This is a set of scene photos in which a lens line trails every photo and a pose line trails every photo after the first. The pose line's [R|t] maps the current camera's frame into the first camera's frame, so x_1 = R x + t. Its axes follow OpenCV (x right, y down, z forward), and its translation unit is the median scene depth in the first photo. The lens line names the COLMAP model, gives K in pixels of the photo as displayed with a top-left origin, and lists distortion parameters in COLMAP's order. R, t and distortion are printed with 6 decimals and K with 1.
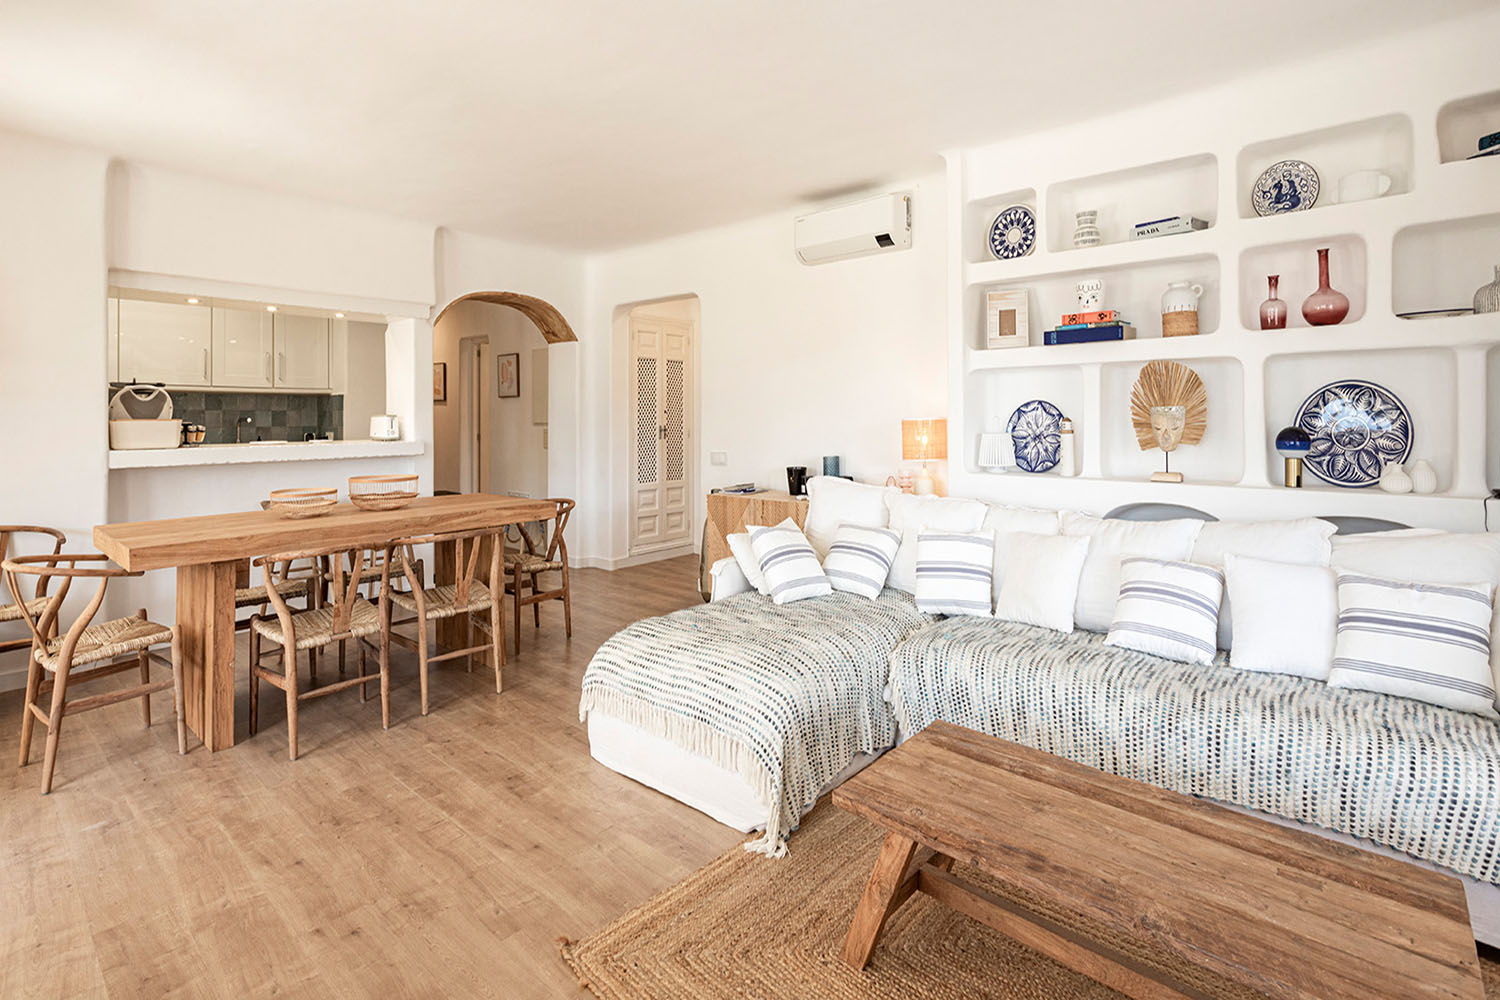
lens RADIAL K [[729.6, 0, 747.8], [0, 729.6, 410.1], [0, 0, 1]] dist [-0.000348, -0.000105]
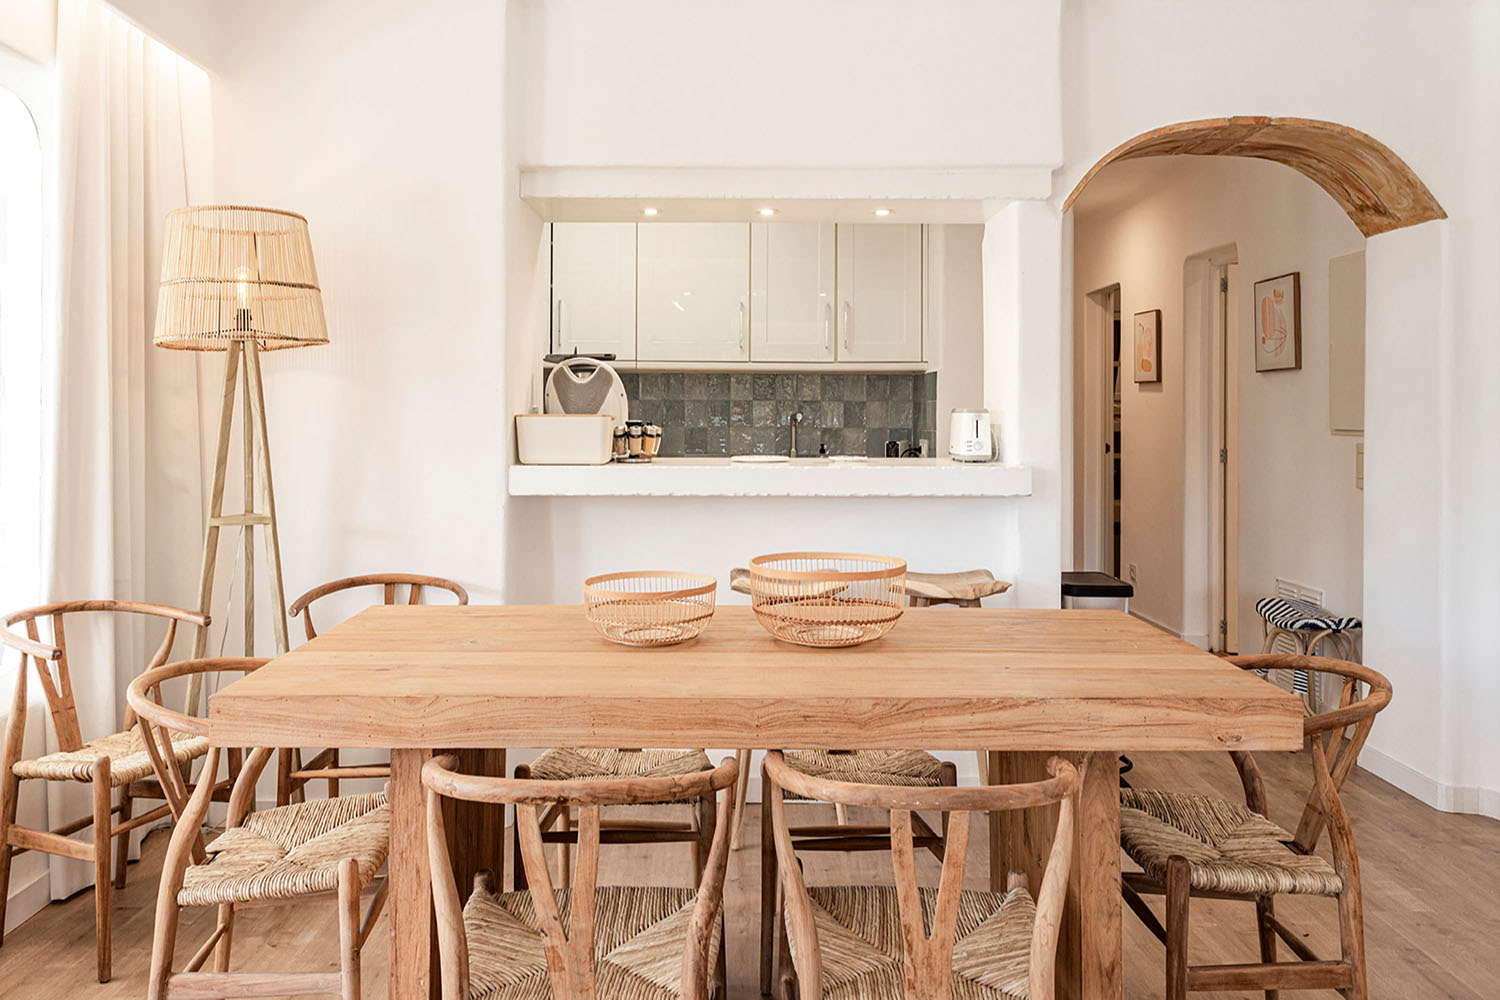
lens RADIAL K [[1039.2, 0, 746.9], [0, 1039.2, 409.0], [0, 0, 1]] dist [-0.000180, 0.002909]
pose [[0.651887, 0.001294, -0.758315, -0.068755], [0.001481, 0.999994, 0.002979, 0.004557], [0.758315, -0.003065, 0.651881, 0.433049]]
